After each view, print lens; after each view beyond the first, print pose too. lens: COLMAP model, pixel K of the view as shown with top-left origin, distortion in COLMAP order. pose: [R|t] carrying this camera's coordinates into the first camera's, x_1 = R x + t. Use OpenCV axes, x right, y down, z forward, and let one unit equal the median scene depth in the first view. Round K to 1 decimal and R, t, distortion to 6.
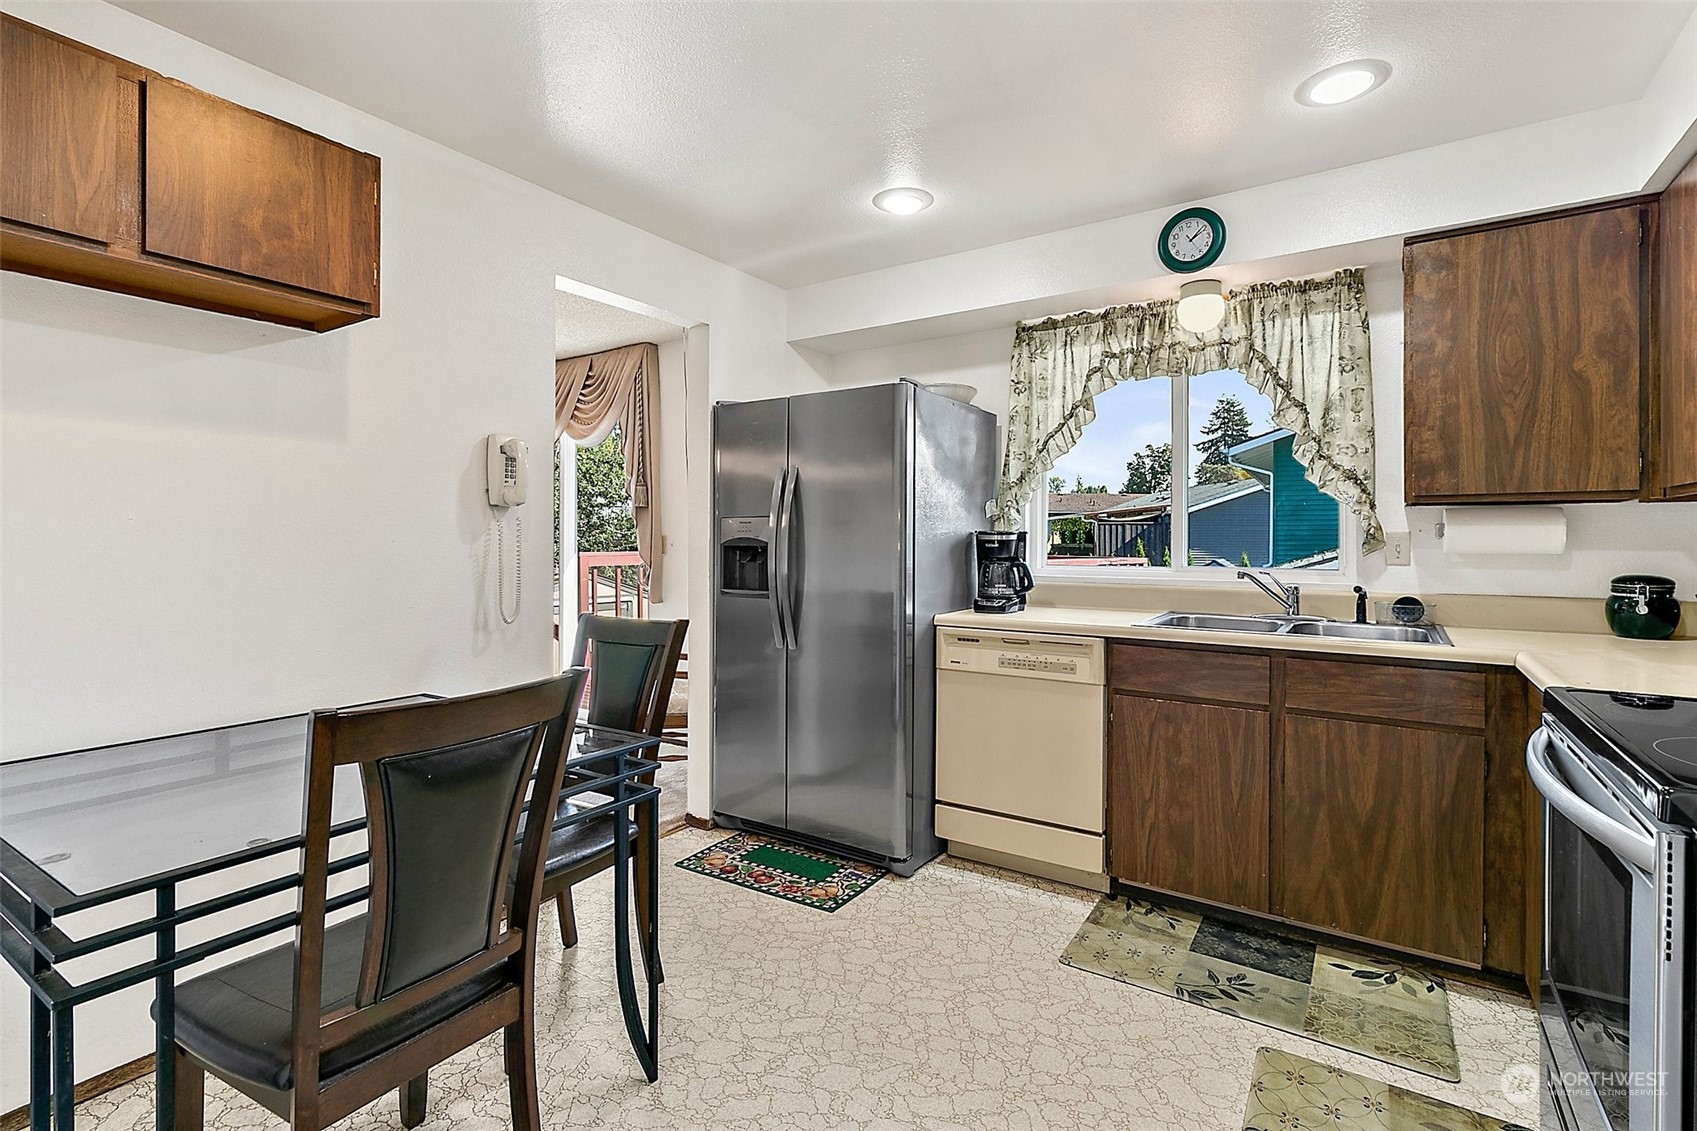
lens RADIAL K [[788.8, 0, 852.4], [0, 788.8, 530.0], [0, 0, 1]] dist [0.000888, 0.000404]
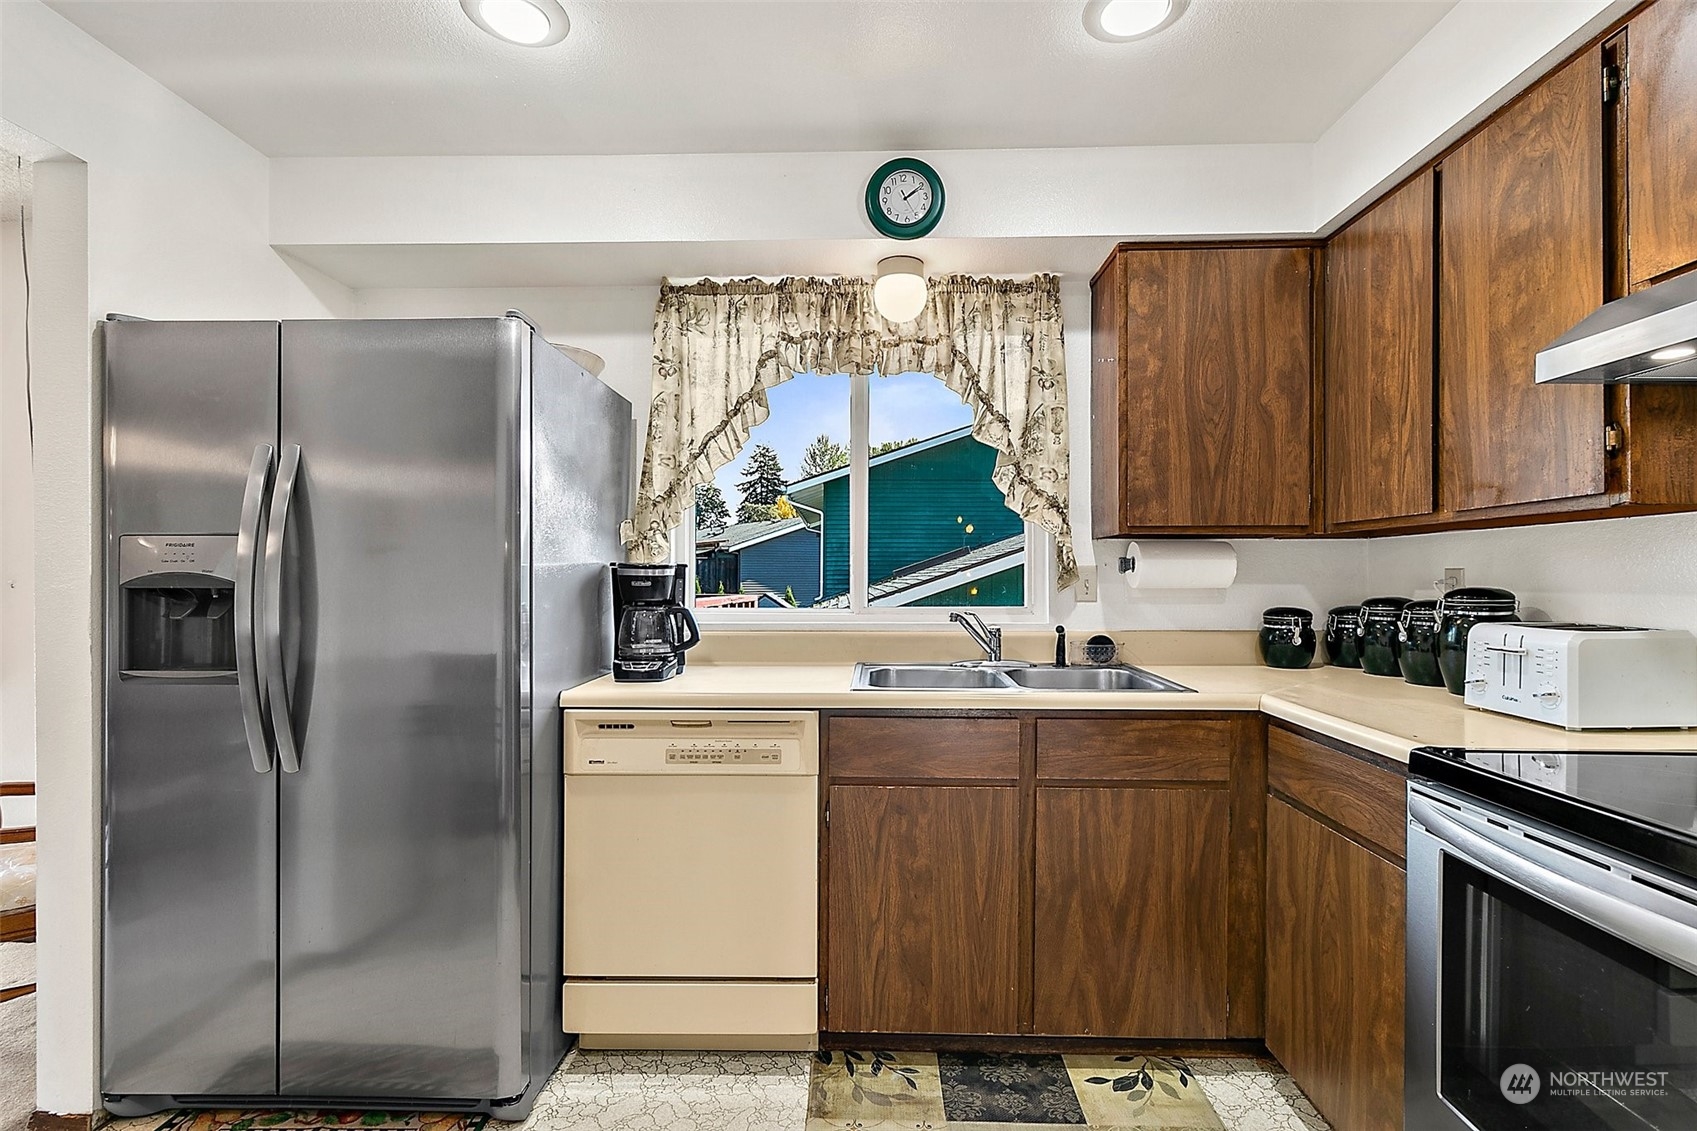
lens RADIAL K [[791.3, 0, 850.5], [0, 791.3, 574.2], [0, 0, 1]] dist [-0.003982, 0.005086]
pose [[0.845552, -0.002280, 0.533889, -0.044652], [-0.004009, 0.999936, 0.010620, 0.003272], [-0.533879, -0.011120, 0.845488, 0.353066]]
